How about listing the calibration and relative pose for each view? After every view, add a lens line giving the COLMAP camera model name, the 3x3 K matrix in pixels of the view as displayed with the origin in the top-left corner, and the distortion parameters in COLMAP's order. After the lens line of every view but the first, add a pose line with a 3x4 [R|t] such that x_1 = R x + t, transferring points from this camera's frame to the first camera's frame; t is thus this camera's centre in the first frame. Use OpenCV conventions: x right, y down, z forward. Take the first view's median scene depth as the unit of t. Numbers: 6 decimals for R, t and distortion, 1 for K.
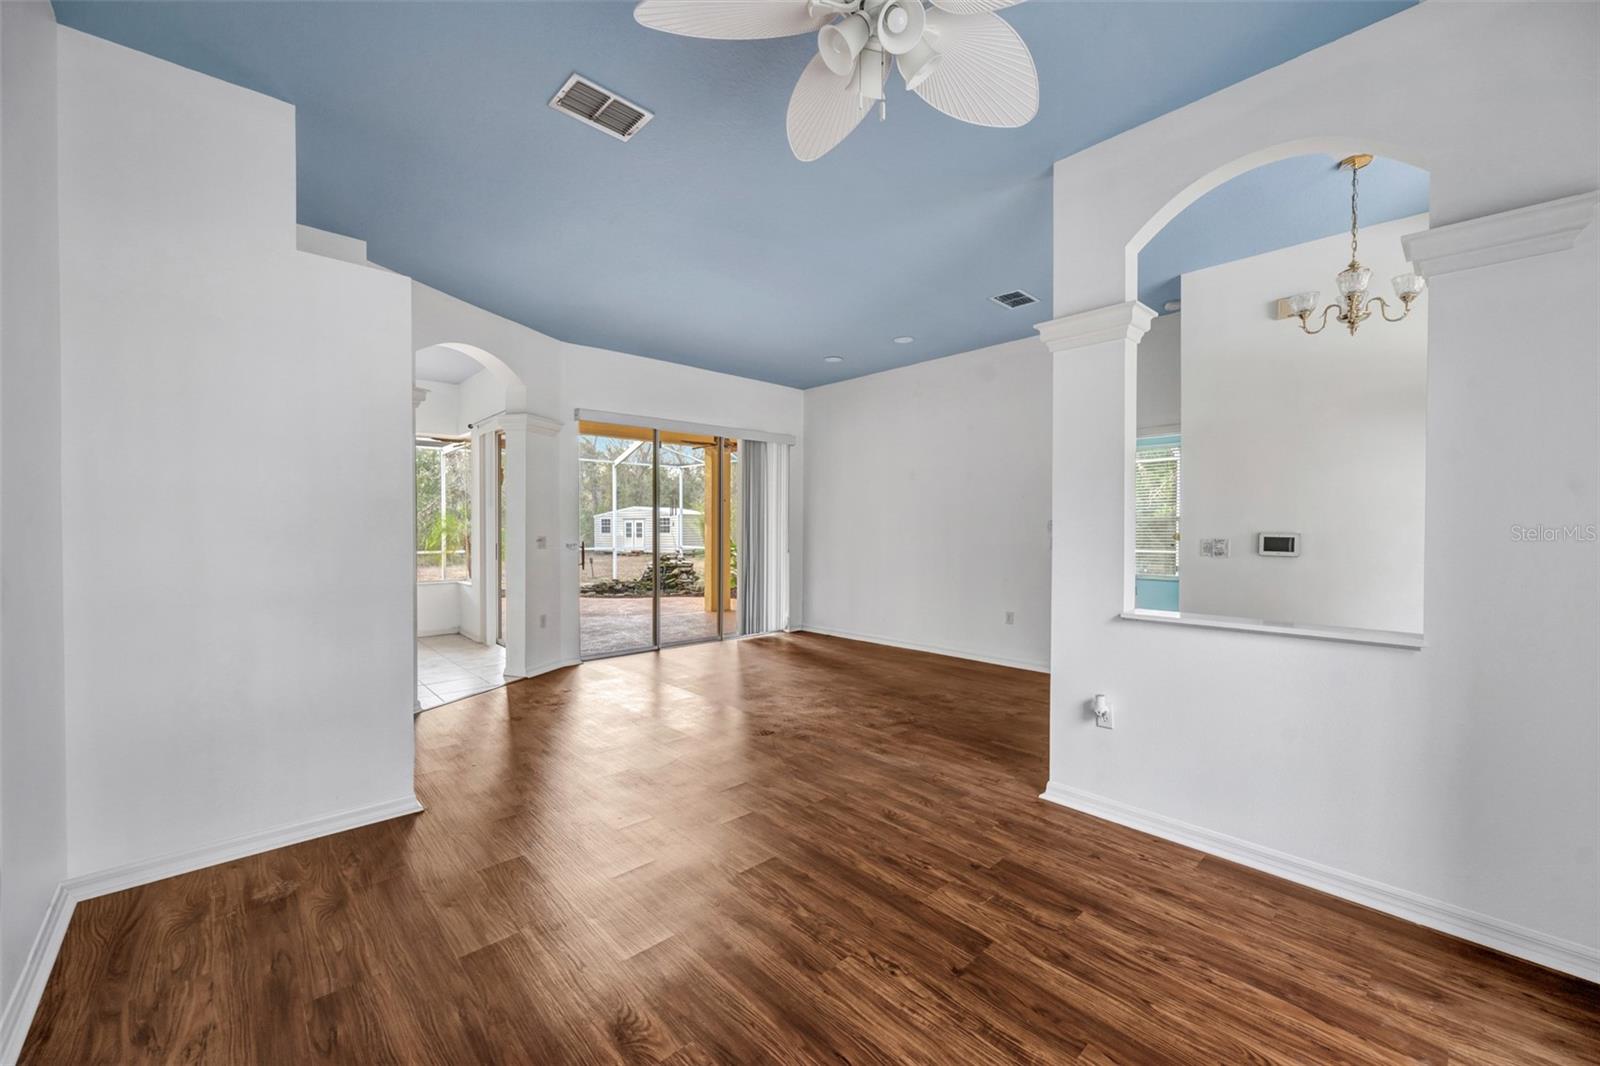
lens RADIAL K [[624.5, 0, 806.2], [0, 624.5, 531.7], [0, 0, 1]] dist [0.000165, 0.000385]
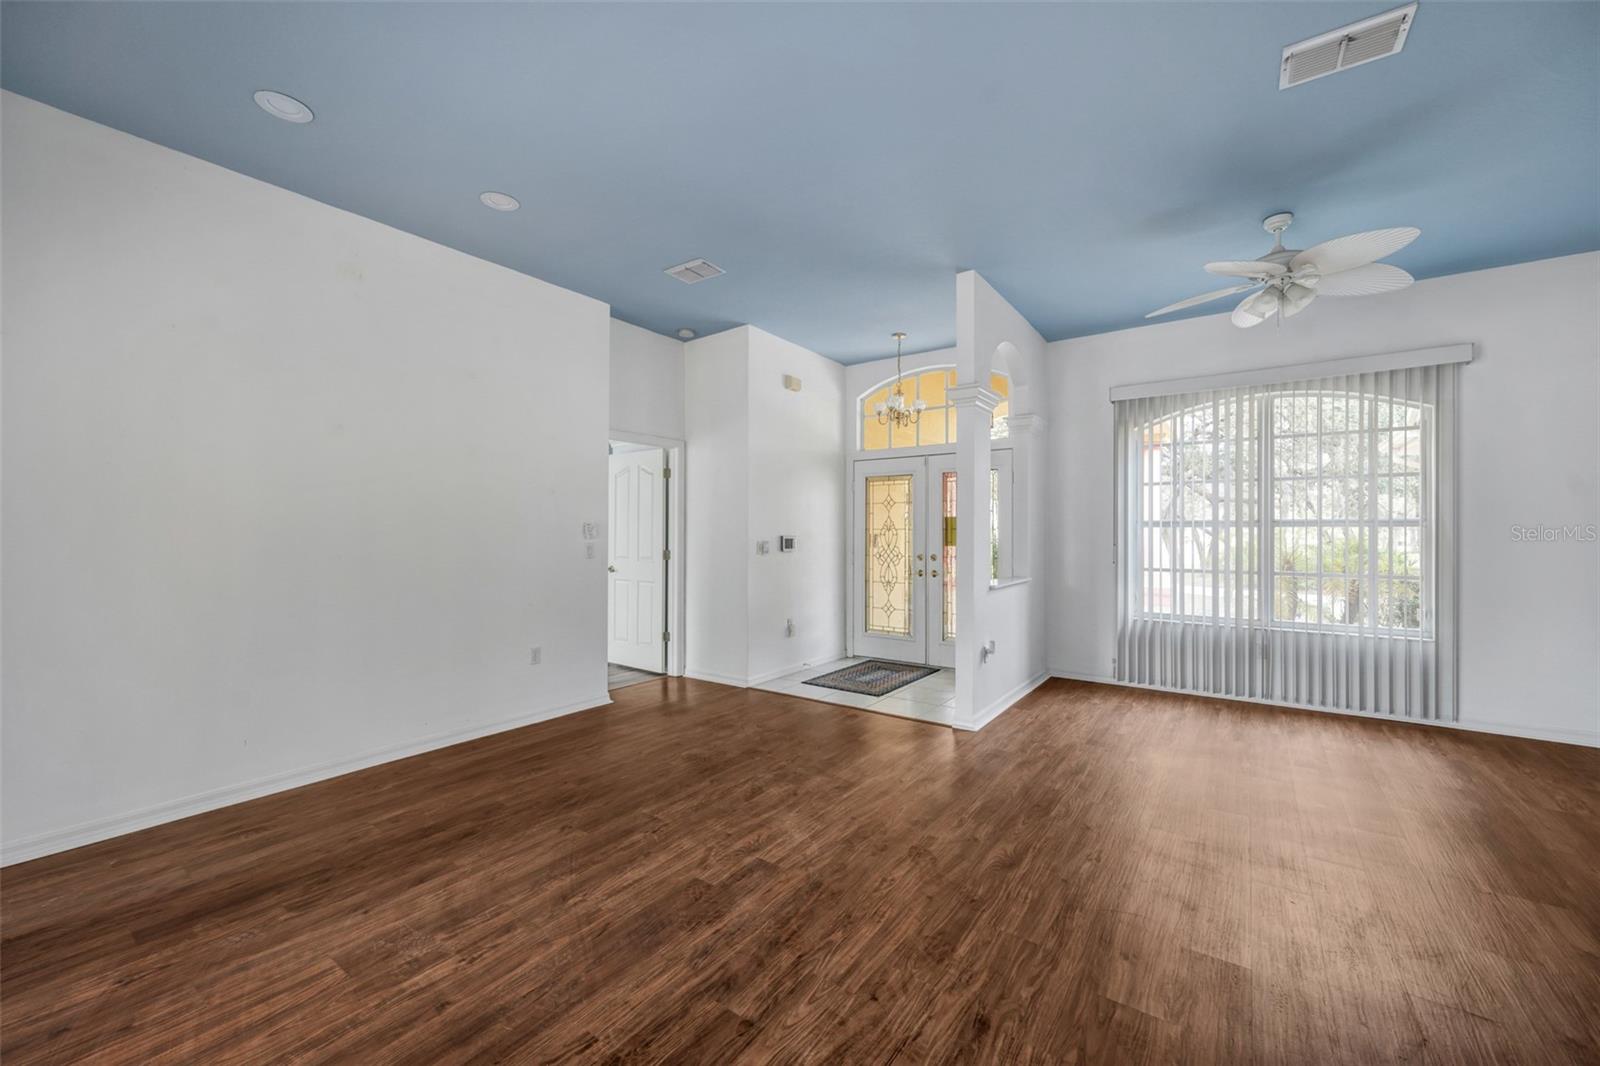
lens RADIAL K [[624.5, 0, 803.1], [0, 624.5, 532.1], [0, 0, 1]] dist [0.000165, 0.000385]
pose [[-0.197261, -0.001628, 0.980350, -0.708198], [0.005013, 0.999984, 0.002670, -0.011012], [-0.980338, 0.005441, -0.197250, 1.311015]]
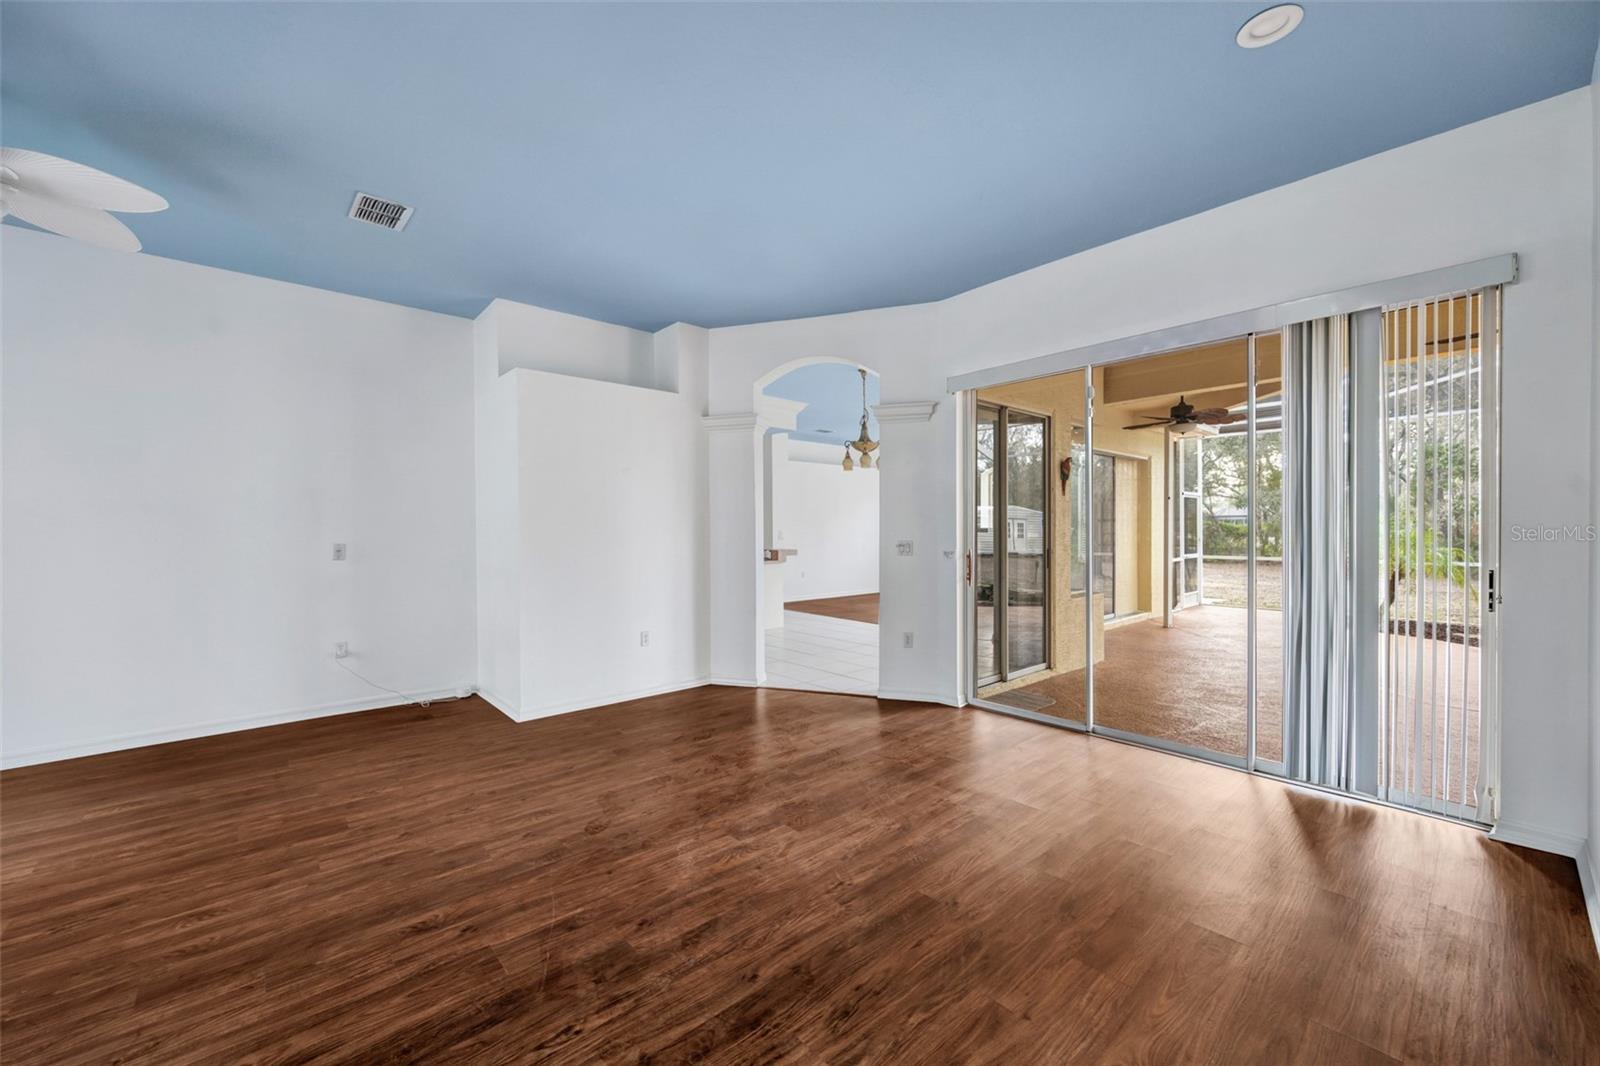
lens RADIAL K [[624.5, 0, 800.7], [0, 624.5, 532.9], [0, 0, 1]] dist [0.000165, 0.000385]
pose [[-0.023137, 0.004174, -0.999724, 0.658900], [-0.003195, 0.999986, 0.004249, -0.011545], [0.999727, 0.003292, -0.023124, 1.312438]]
